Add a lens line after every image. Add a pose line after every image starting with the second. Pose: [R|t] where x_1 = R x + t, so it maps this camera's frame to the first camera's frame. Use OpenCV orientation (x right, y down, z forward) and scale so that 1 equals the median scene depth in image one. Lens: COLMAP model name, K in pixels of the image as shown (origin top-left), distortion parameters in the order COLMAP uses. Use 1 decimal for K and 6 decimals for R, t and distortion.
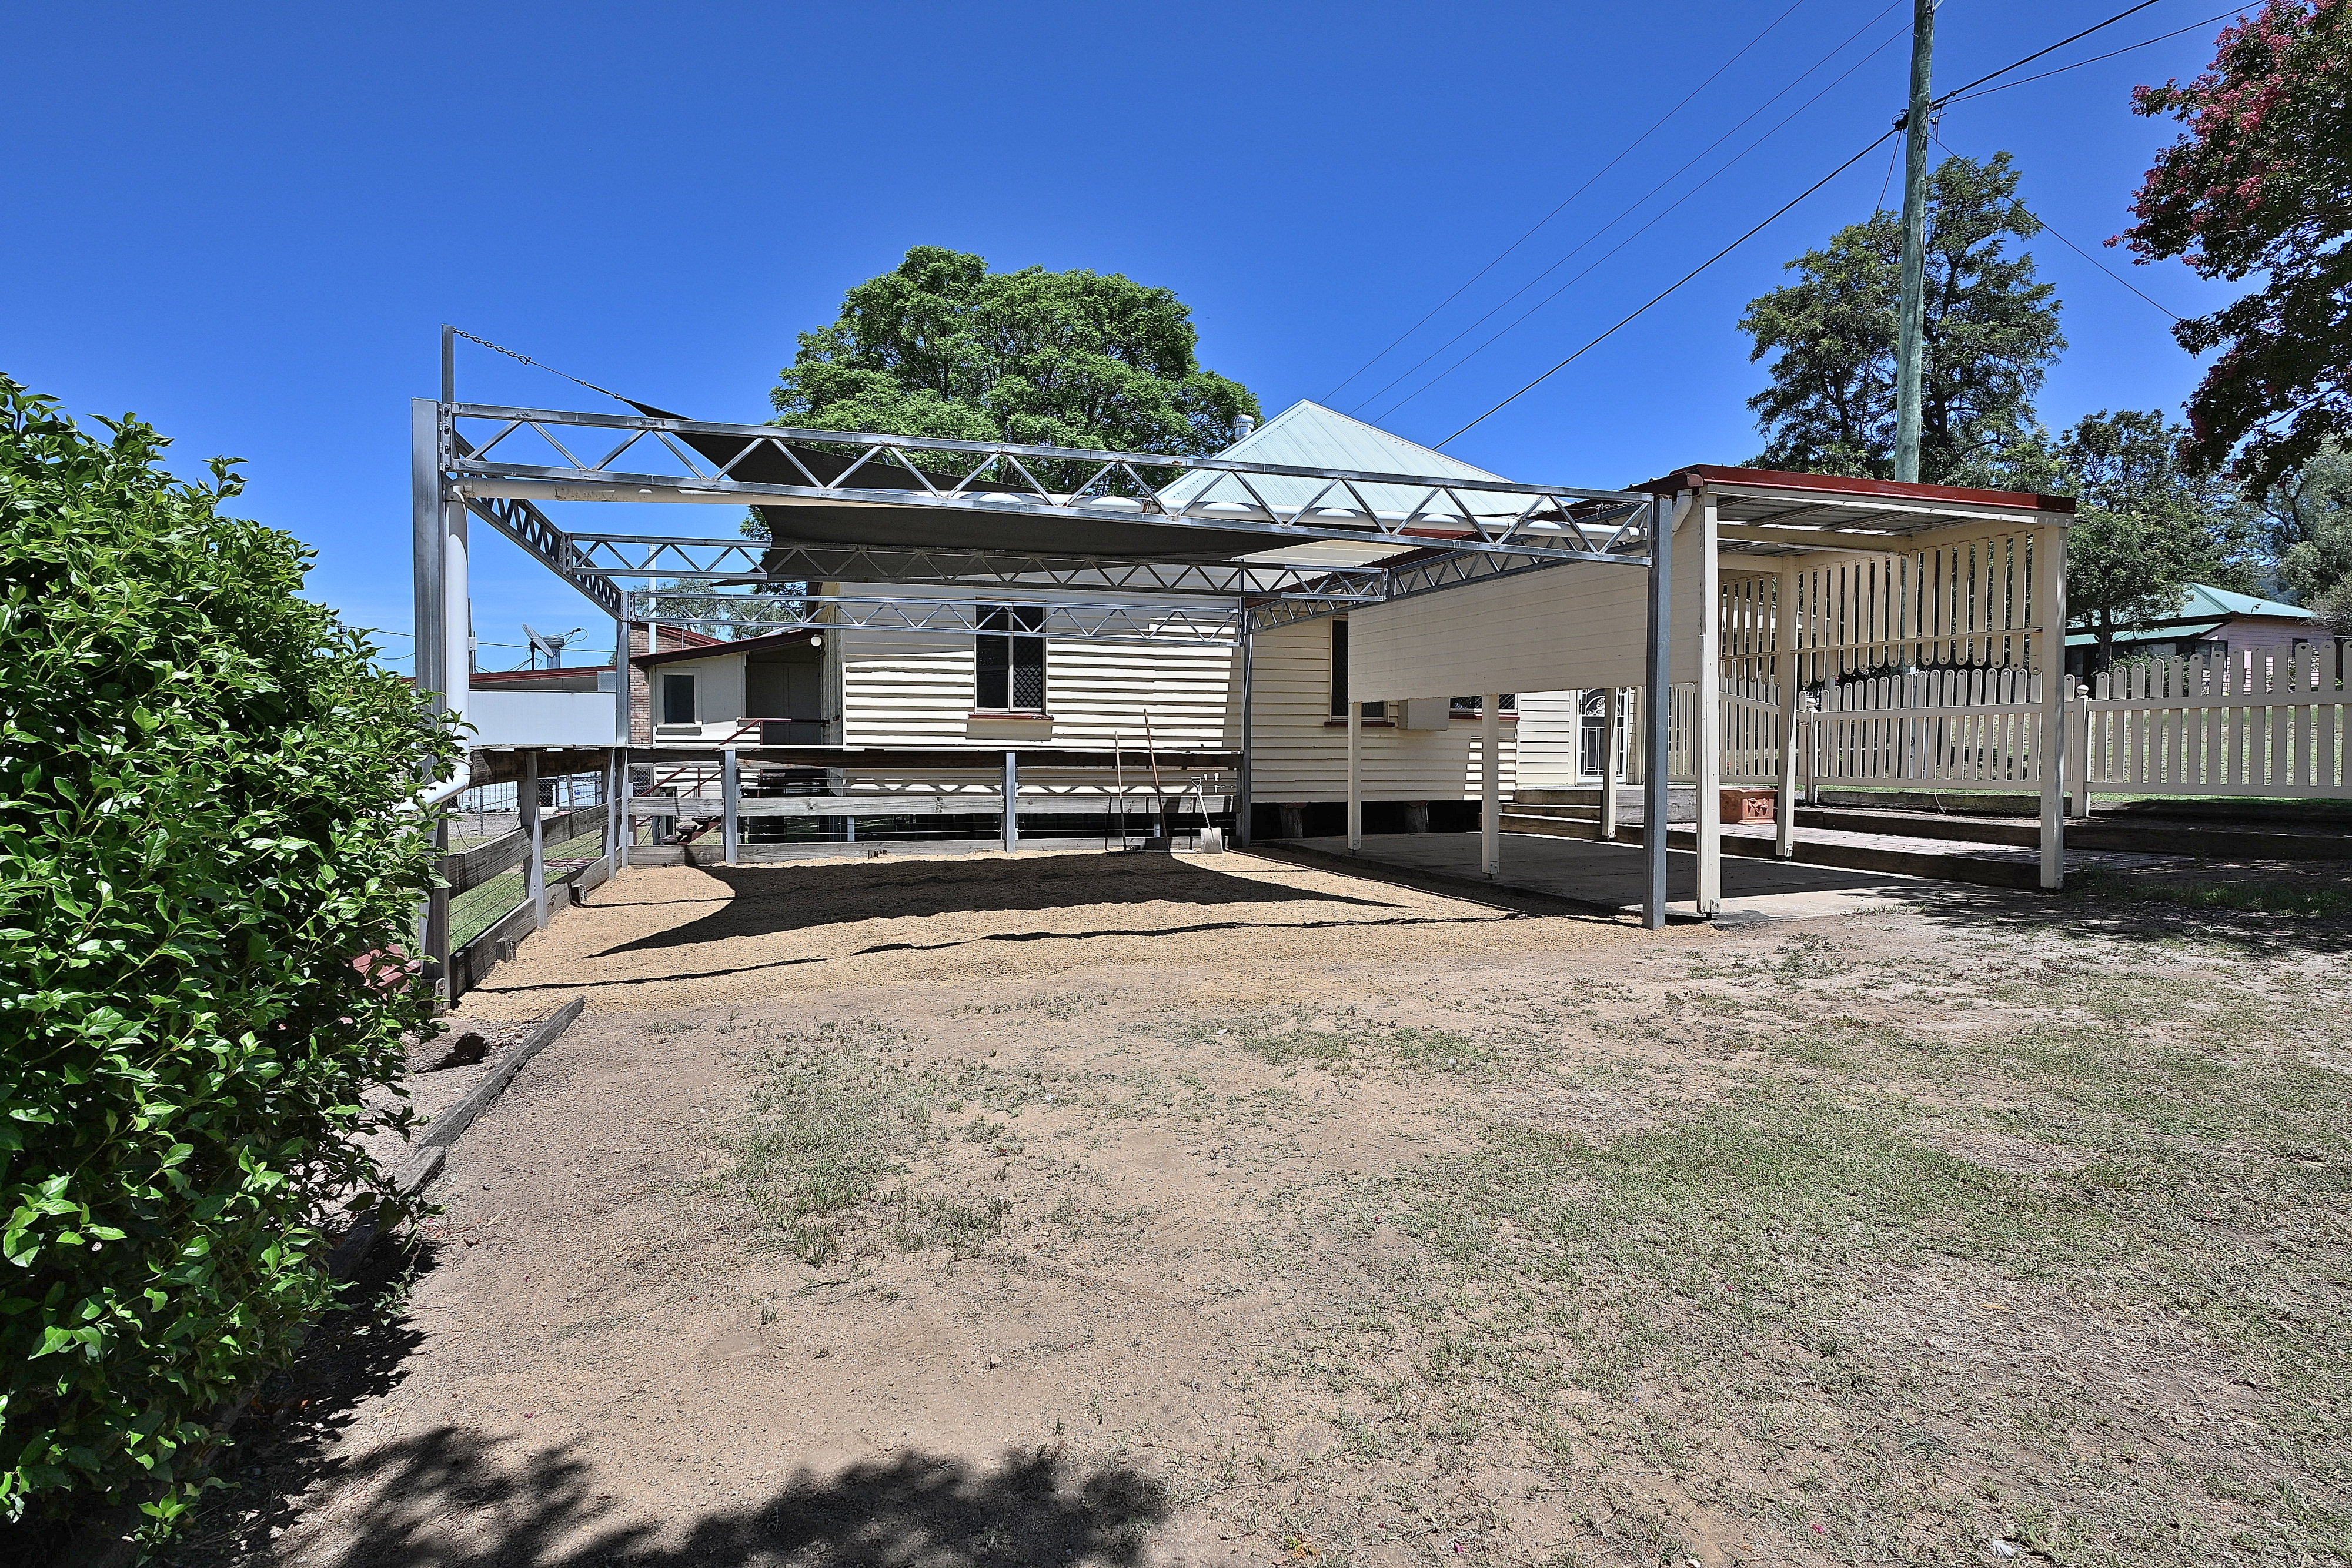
lens RADIAL K [[1120.9, 0, 1176.0], [0, 1120.9, 784.0], [0, 0, 1]] dist [-0.001258, 0.000725]
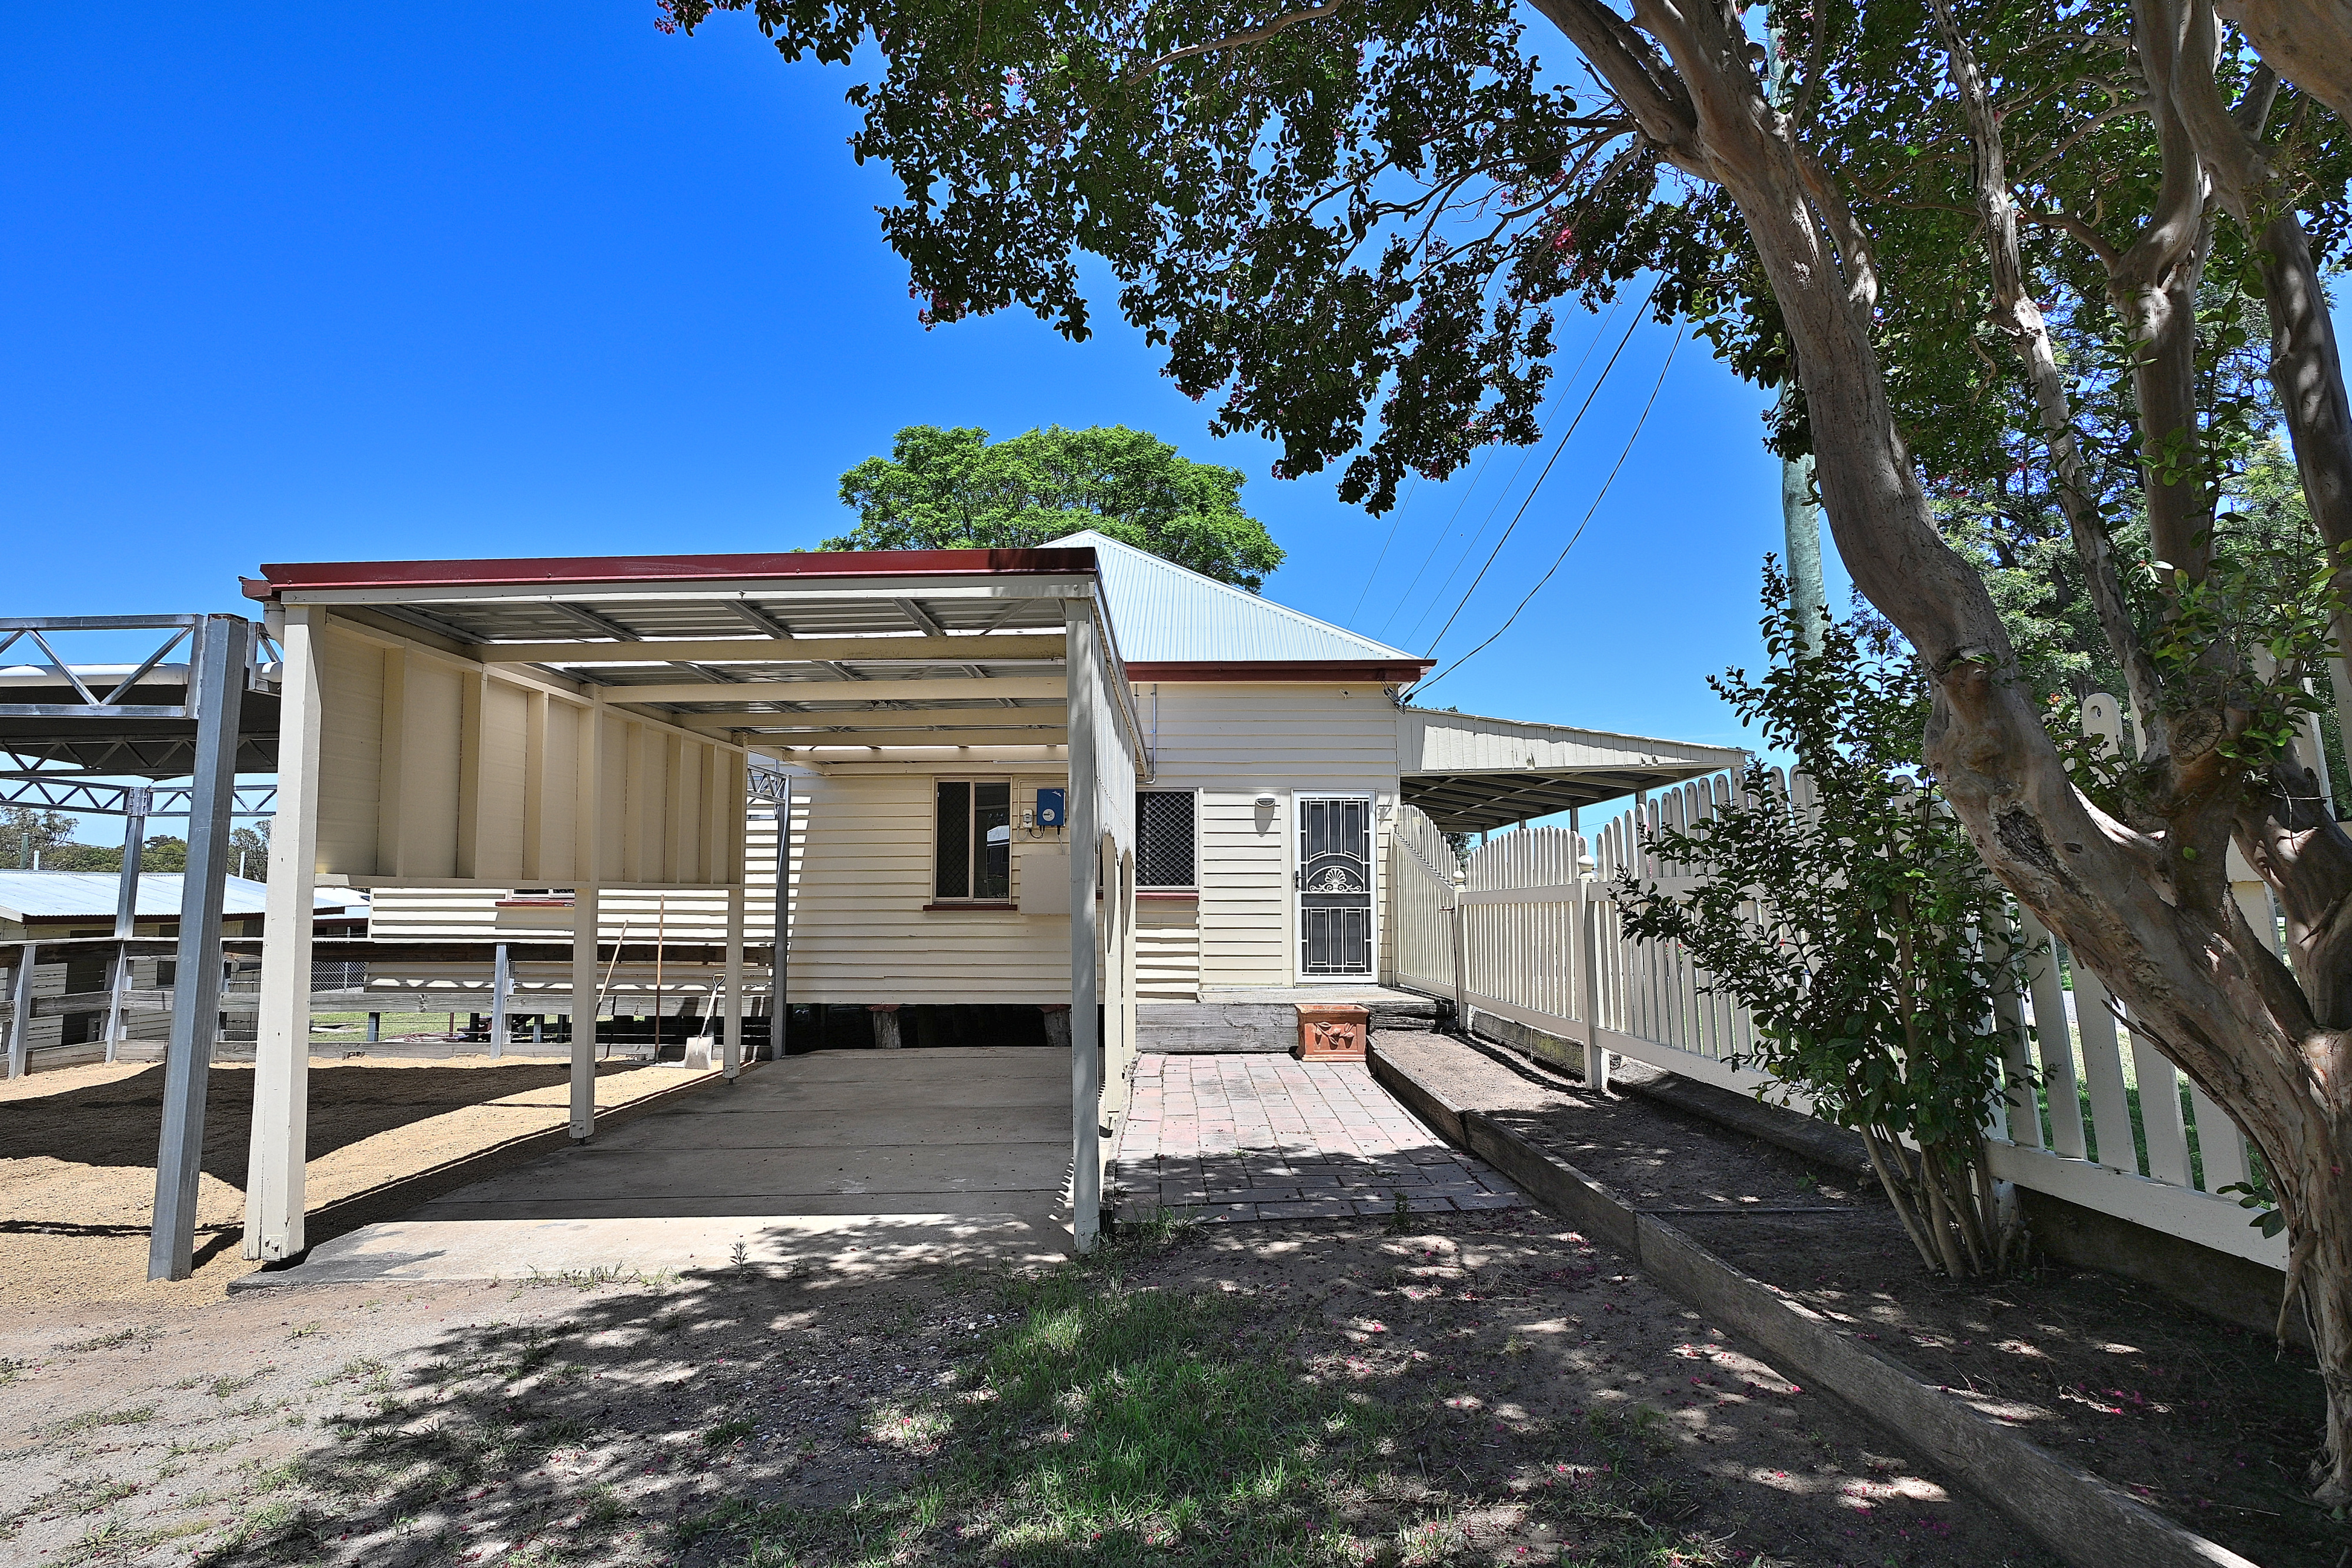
lens RADIAL K [[1131.1, 0, 1165.2], [0, 1131.1, 794.8], [0, 0, 1]] dist [-0.001770, -0.001381]
pose [[0.937567, -0.037255, -0.345803, 0.647741], [-0.006904, 0.992057, -0.125596, -0.036165], [0.347736, 0.120142, 0.929863, 0.310052]]
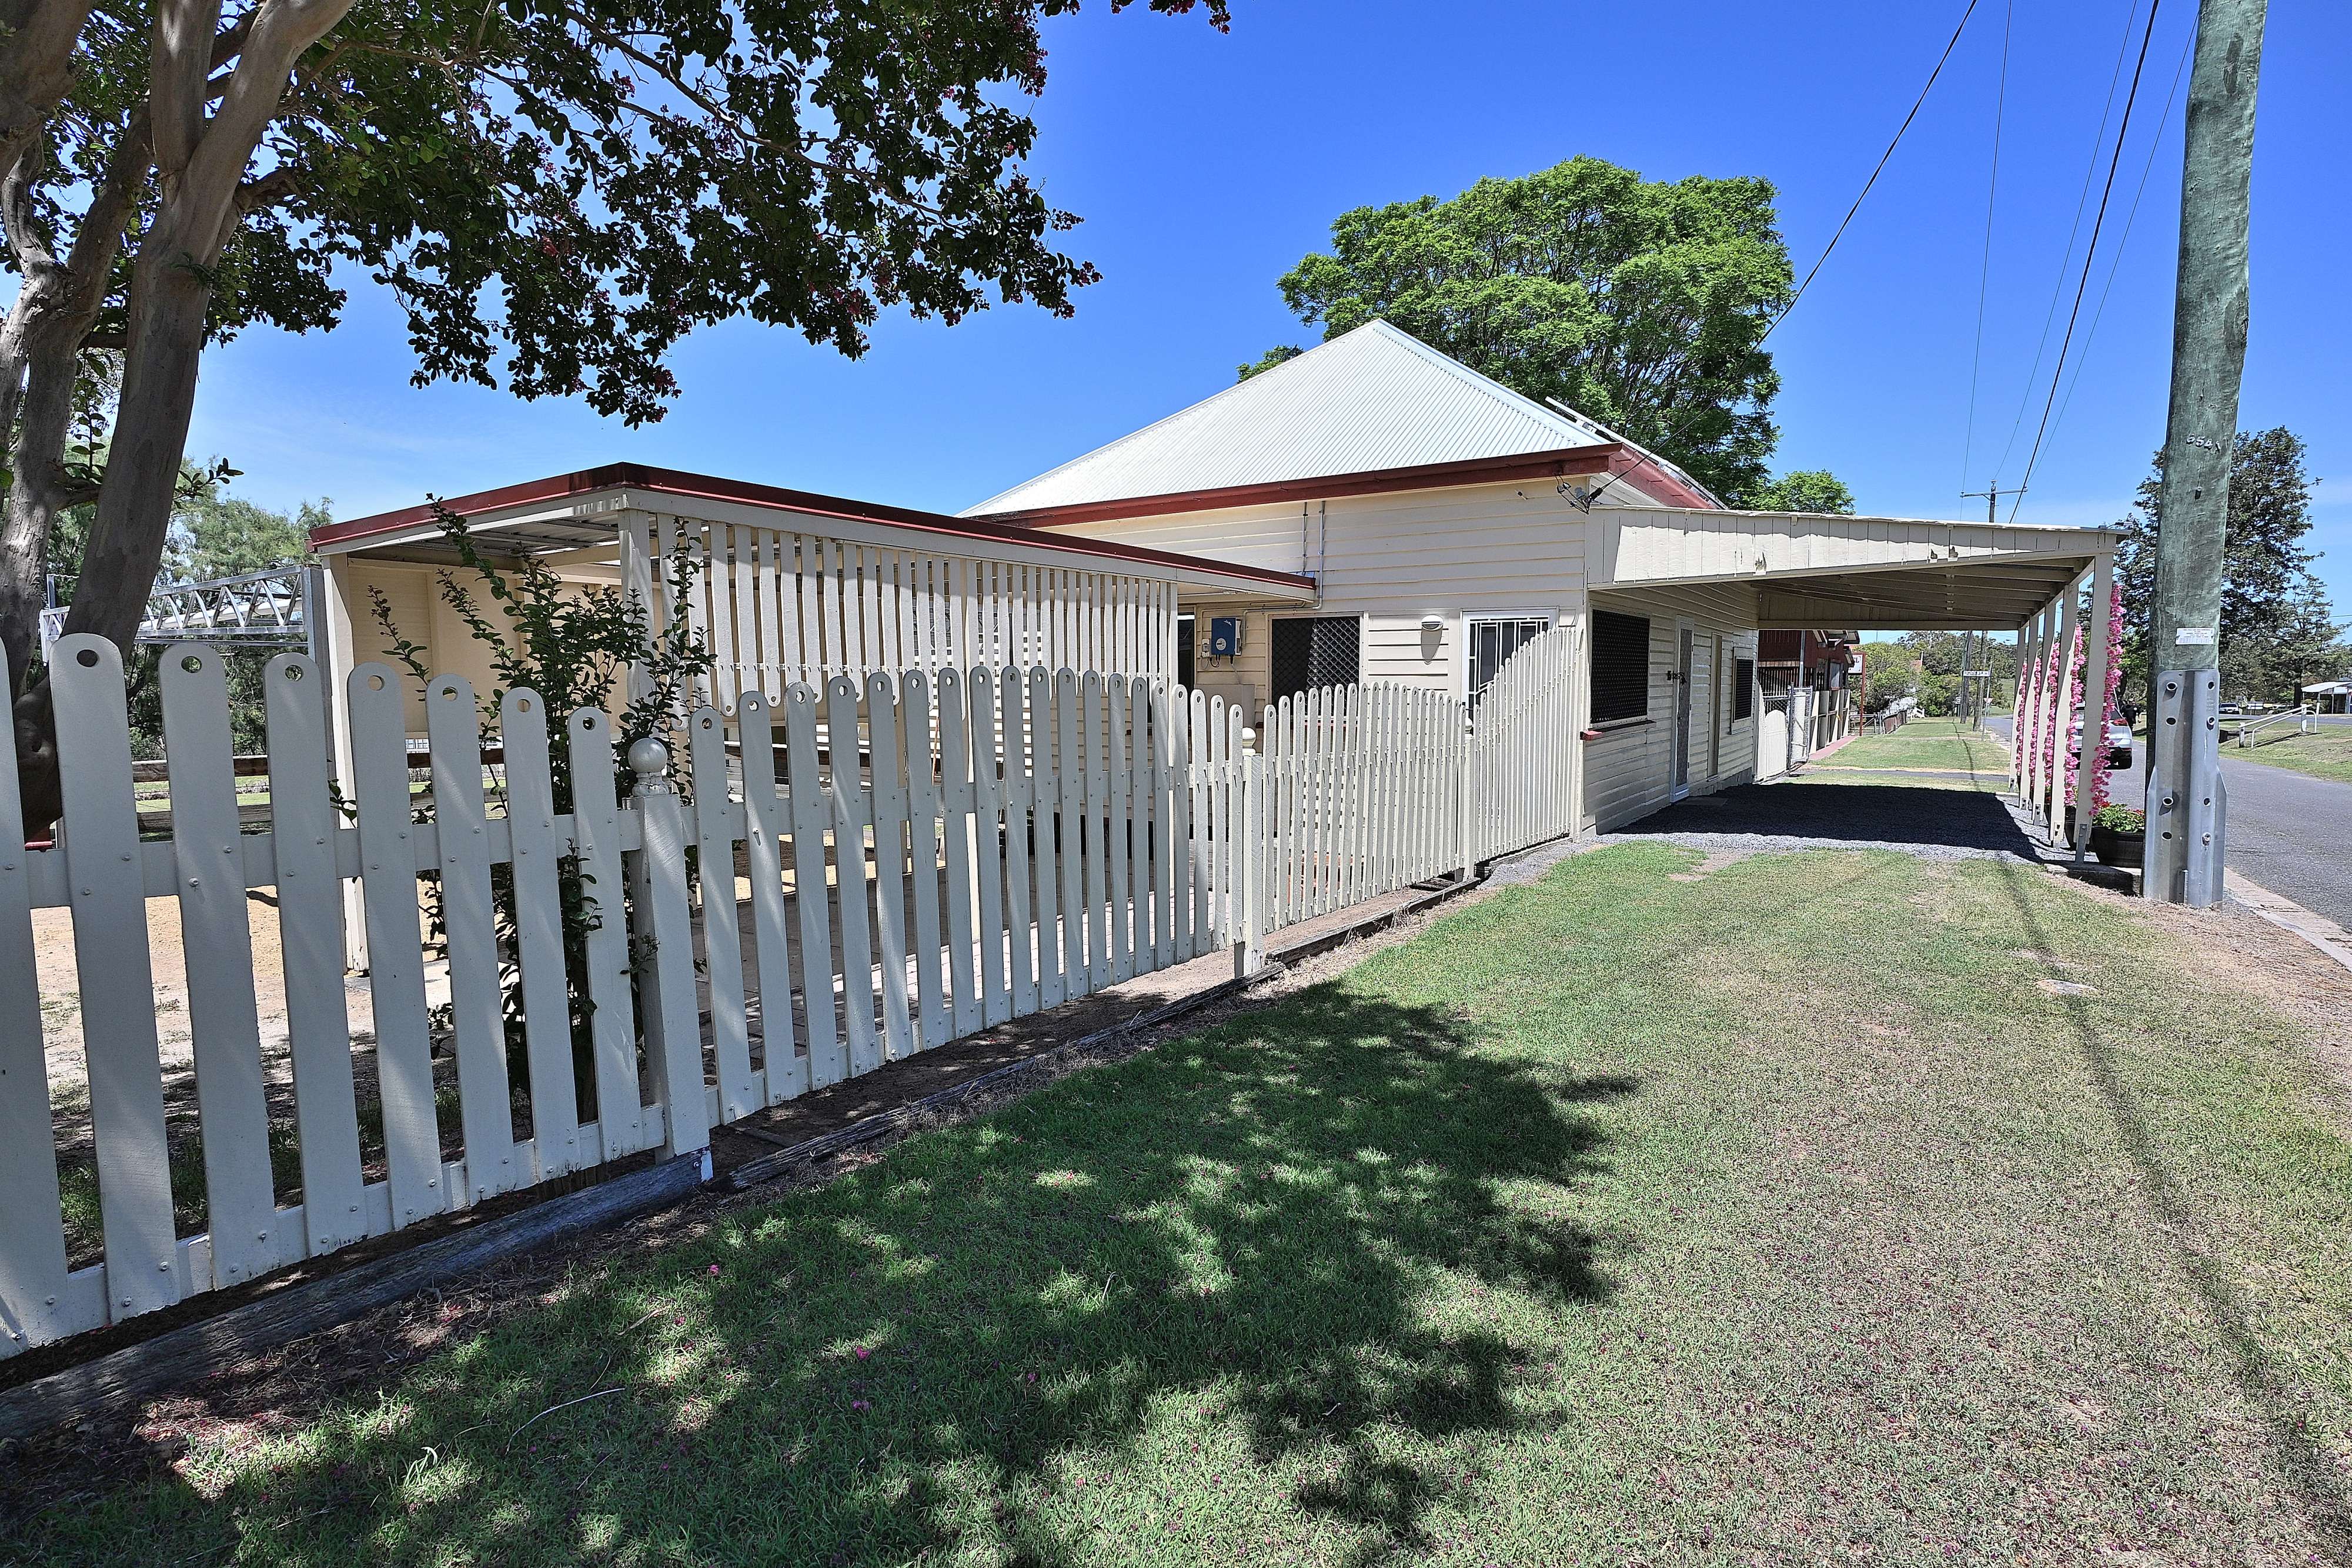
lens RADIAL K [[1120.9, 0, 1176.0], [0, 1120.9, 784.0], [0, 0, 1]] dist [-0.001258, 0.000725]
pose [[0.601471, 0.066997, -0.796080, 0.950871], [-0.028584, 0.997644, 0.062363, -0.076308], [0.798383, -0.014754, 0.601969, 0.548247]]
